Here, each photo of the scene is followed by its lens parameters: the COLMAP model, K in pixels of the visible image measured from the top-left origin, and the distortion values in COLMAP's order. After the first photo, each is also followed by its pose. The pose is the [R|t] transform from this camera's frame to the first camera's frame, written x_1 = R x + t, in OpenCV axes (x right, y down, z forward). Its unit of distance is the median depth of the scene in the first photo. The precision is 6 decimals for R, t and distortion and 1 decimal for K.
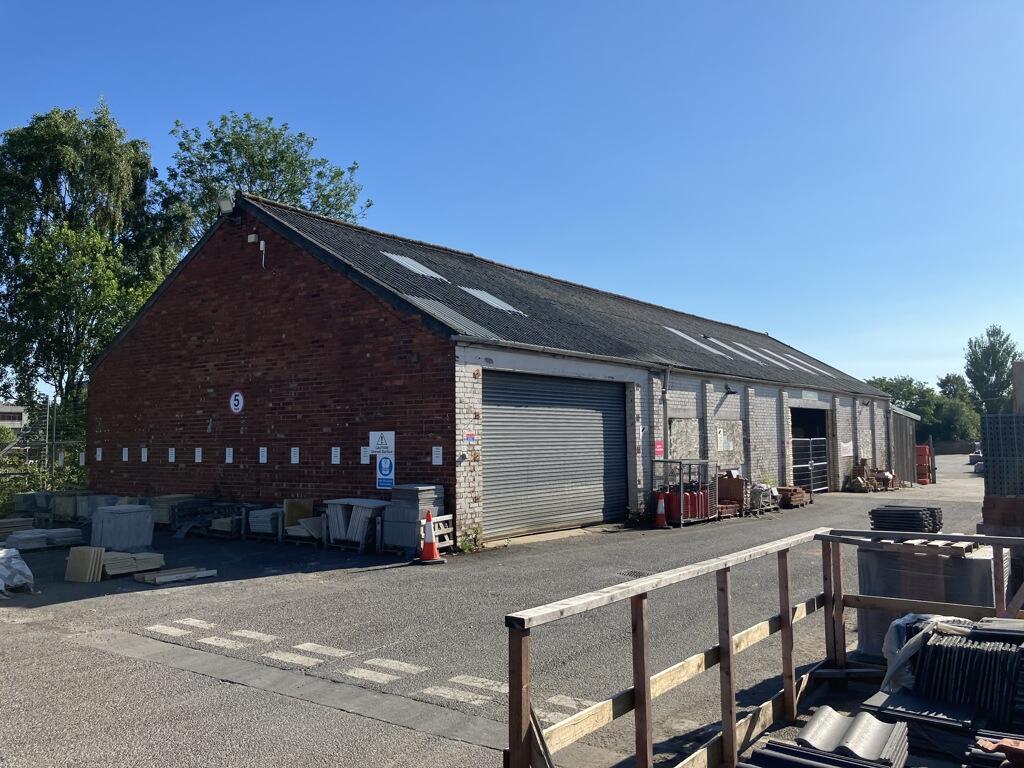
lens RADIAL K [[853.7, 0, 515.2], [0, 853.7, 382.5], [0, 0, 1]] dist [-0.005128, -0.012746]
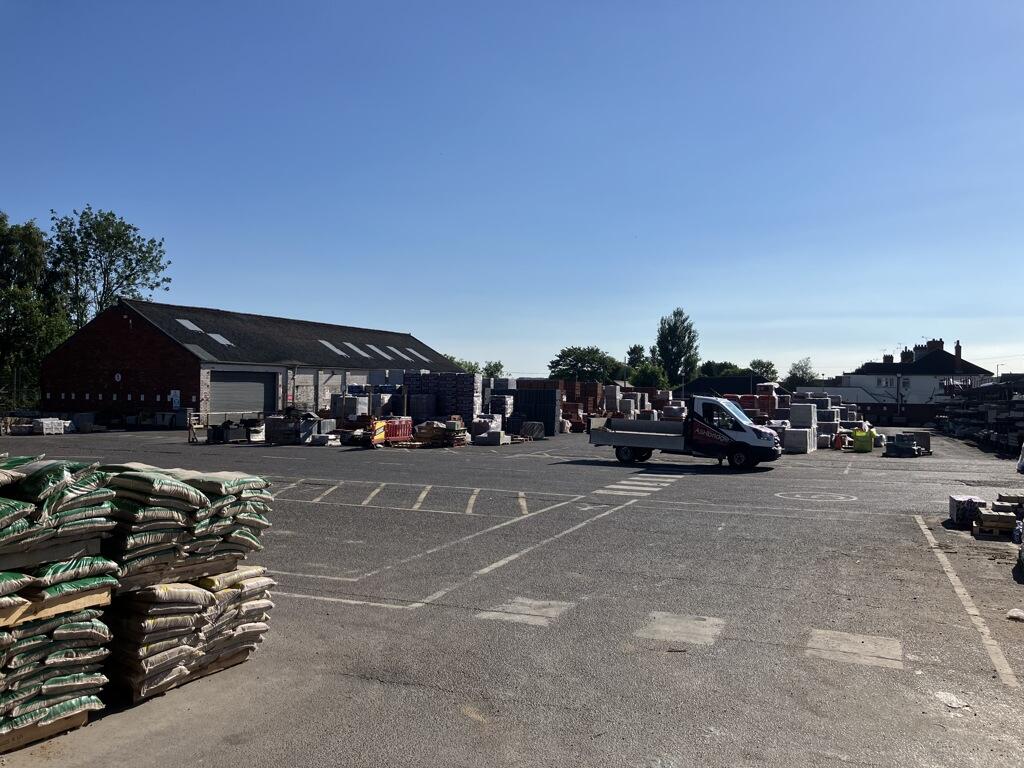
lens RADIAL K [[853.7, 0, 515.0], [0, 853.7, 387.4], [0, 0, 1]] dist [-0.005128, -0.012746]
pose [[0.974448, 0.022675, 0.223465, 0.283969], [-0.037651, 0.997304, 0.062988, -0.156904], [-0.221434, -0.069792, 0.972675, -1.834284]]
